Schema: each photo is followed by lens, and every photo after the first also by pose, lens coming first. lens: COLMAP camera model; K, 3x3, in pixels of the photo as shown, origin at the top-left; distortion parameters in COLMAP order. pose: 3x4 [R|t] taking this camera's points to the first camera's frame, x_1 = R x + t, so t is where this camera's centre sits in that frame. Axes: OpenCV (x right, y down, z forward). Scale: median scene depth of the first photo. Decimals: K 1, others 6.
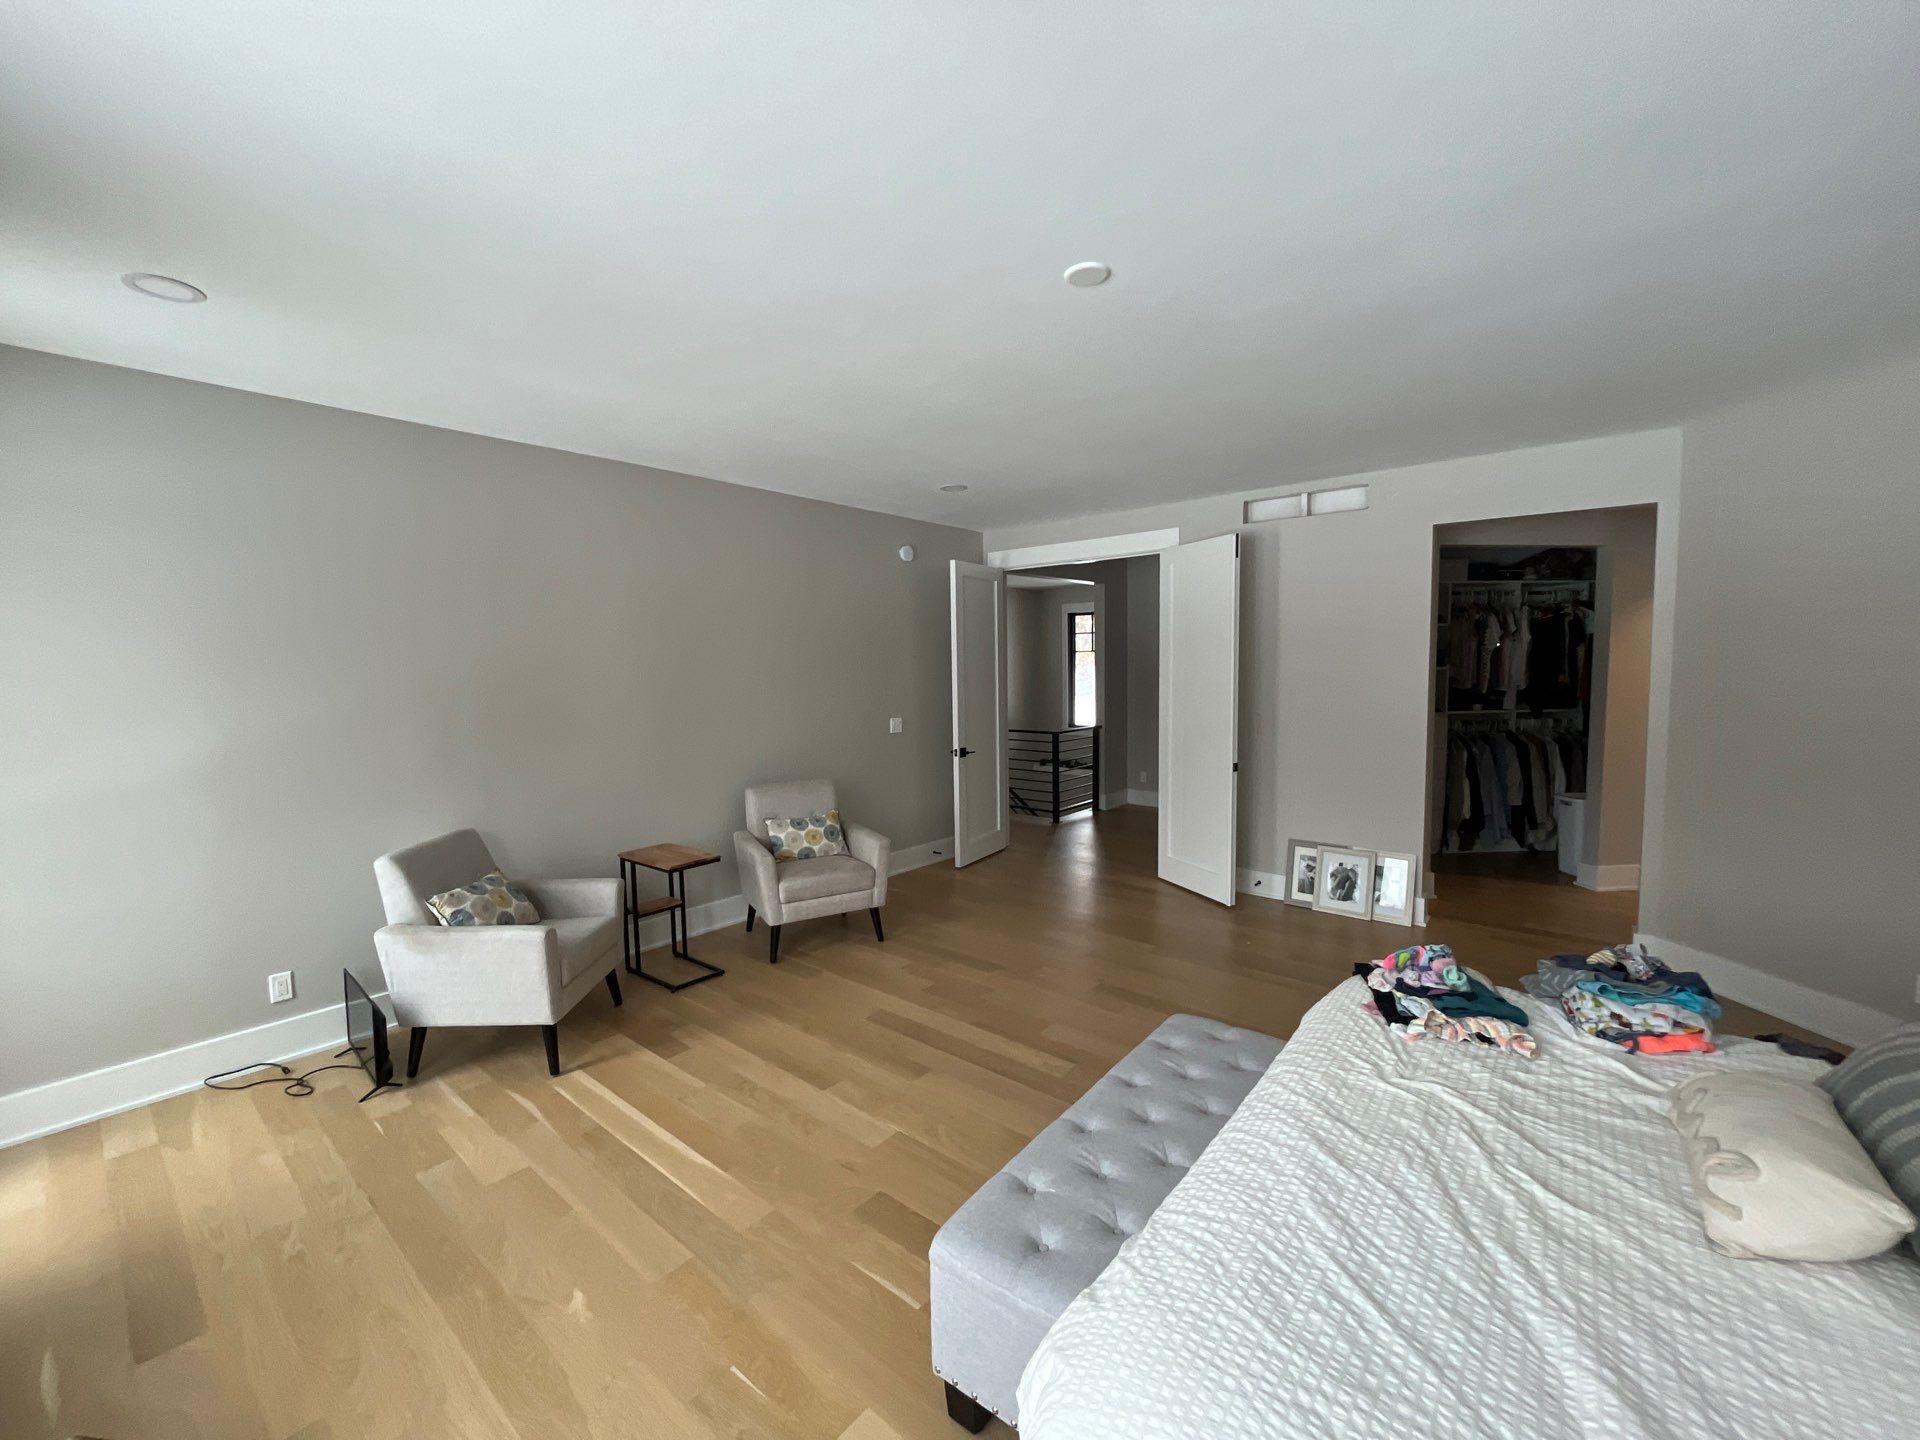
lens RADIAL K [[778.2, 0, 959.0], [0, 778.2, 723.1], [0, 0, 1]] dist [-0.002803, -0.000619]
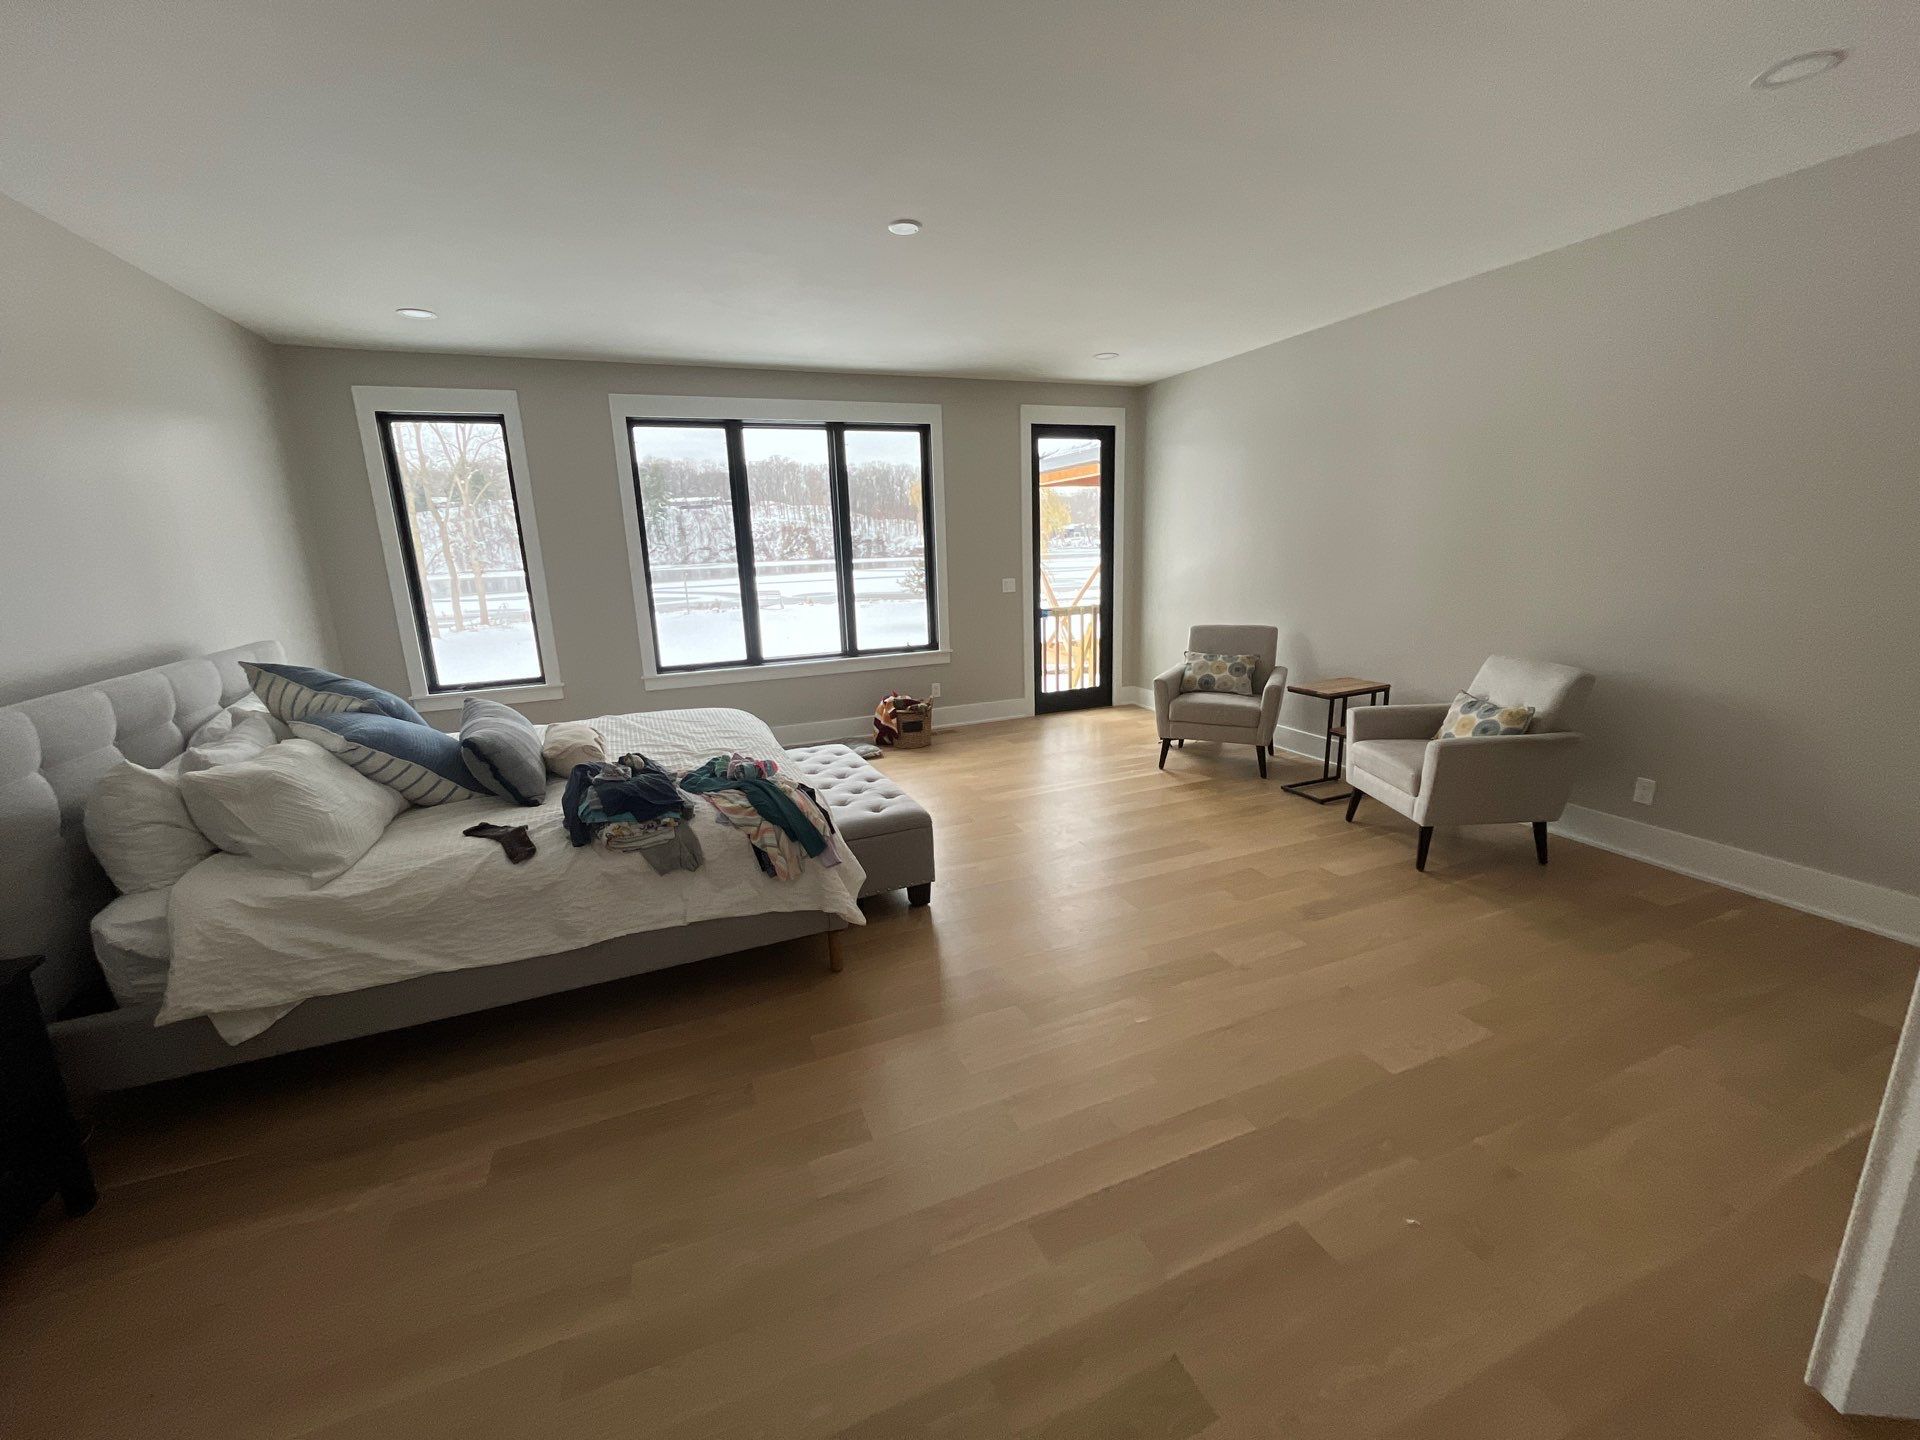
lens RADIAL K [[778.2, 0, 961.1], [0, 778.2, 719.1], [0, 0, 1]] dist [-0.002803, -0.000619]
pose [[-0.473816, 0.226973, -0.850871, 0.804812], [-0.023266, 0.962650, 0.269747, -0.060154], [0.880317, 0.147607, -0.450838, 1.030767]]
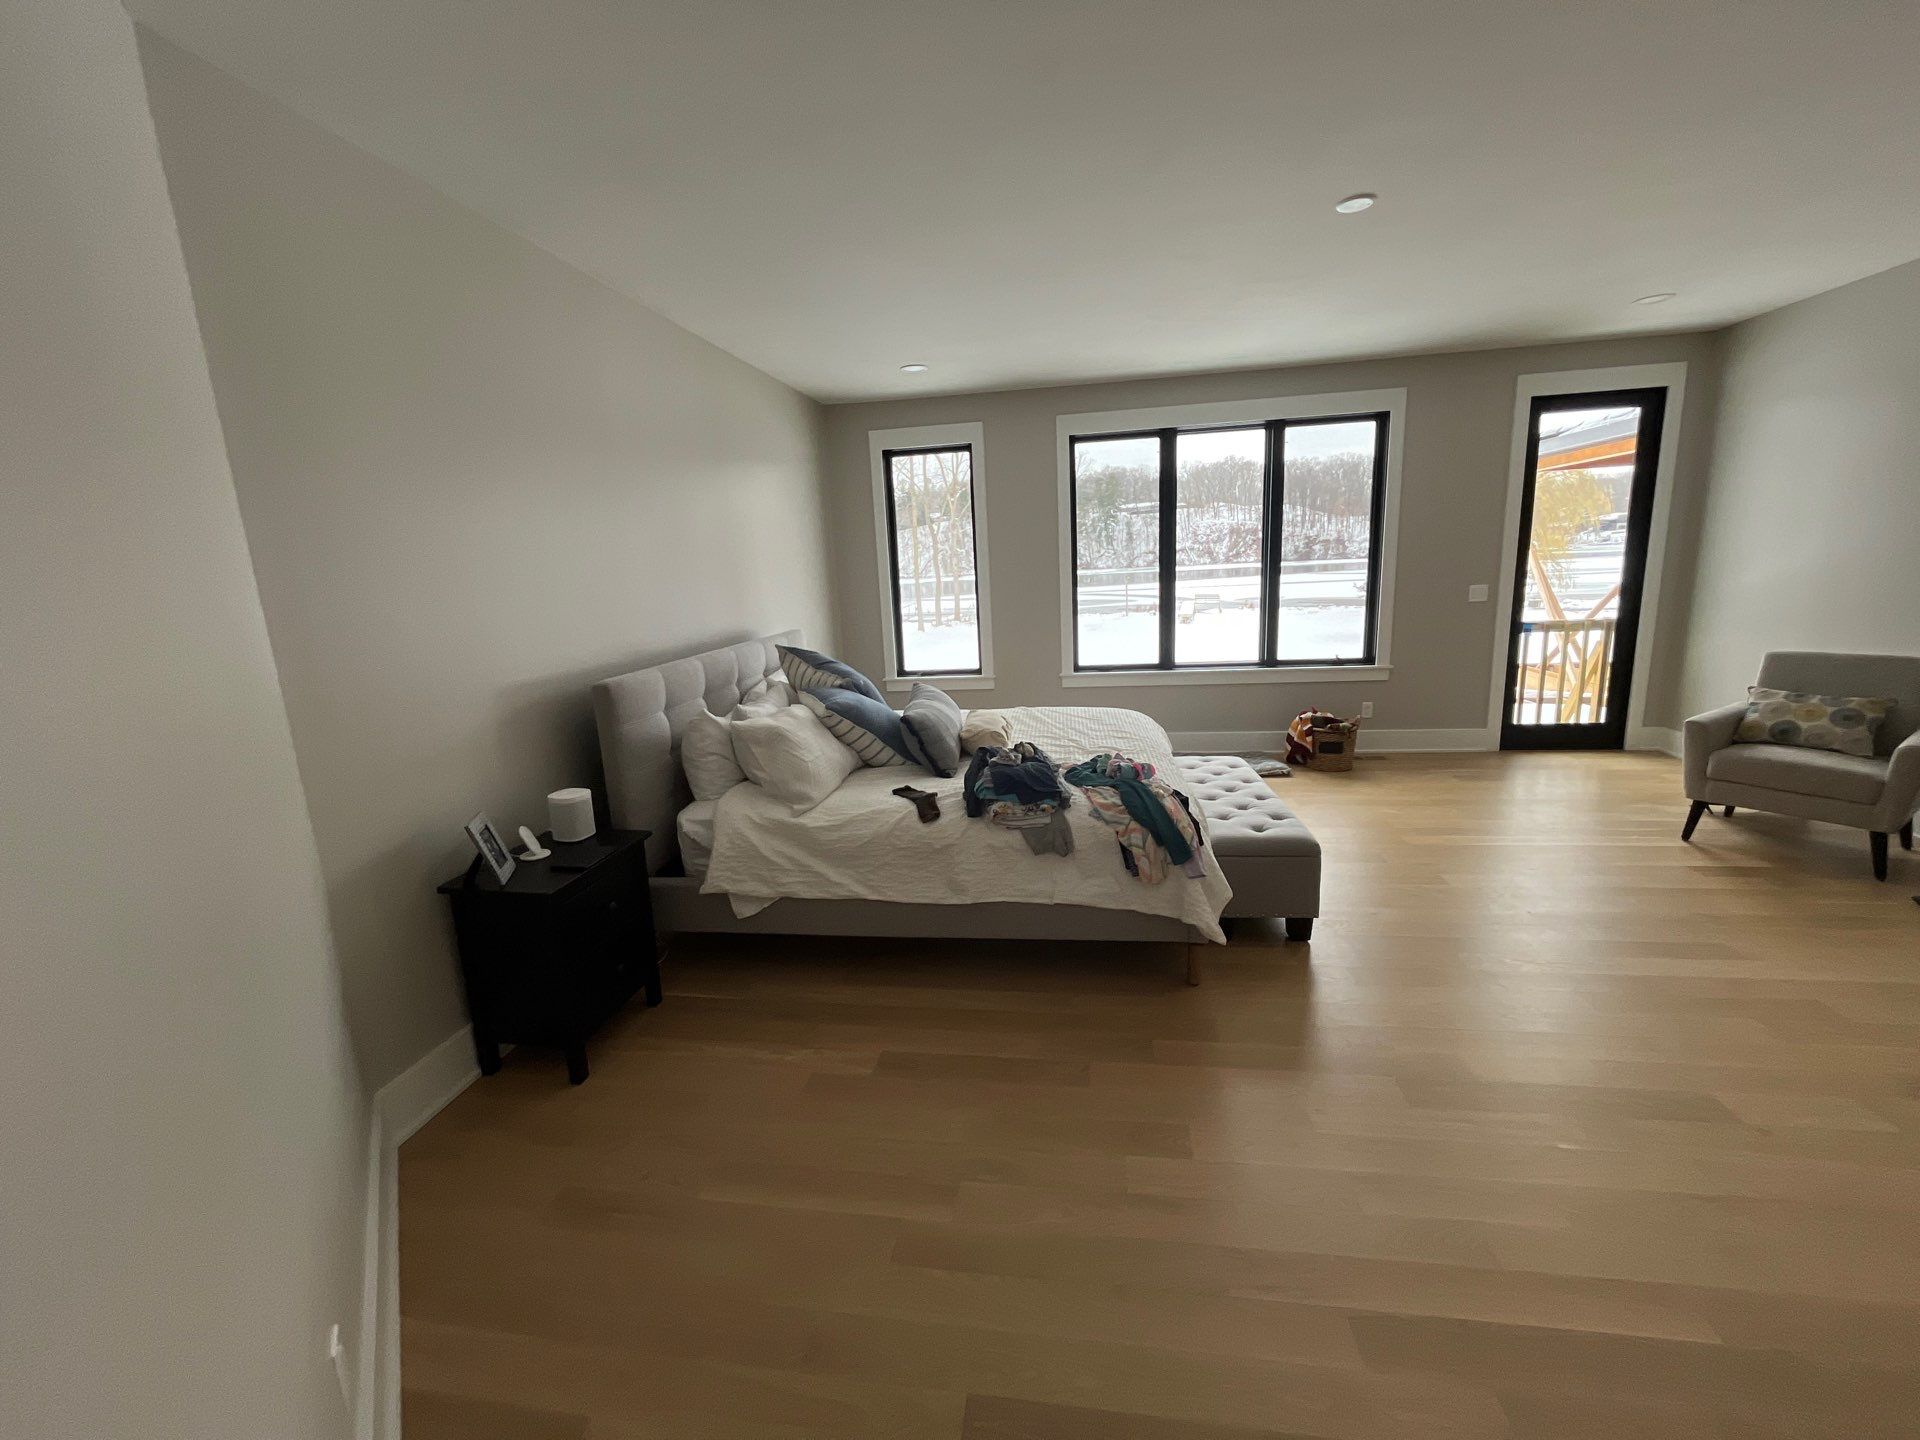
lens RADIAL K [[778.2, 0, 959.7], [0, 778.2, 720.2], [0, 0, 1]] dist [-0.002803, -0.000619]
pose [[-0.861208, 0.157379, -0.483272, 0.793923], [0.026524, 0.963472, 0.266491, -0.063998], [0.507559, 0.216686, -0.833925, 1.057348]]
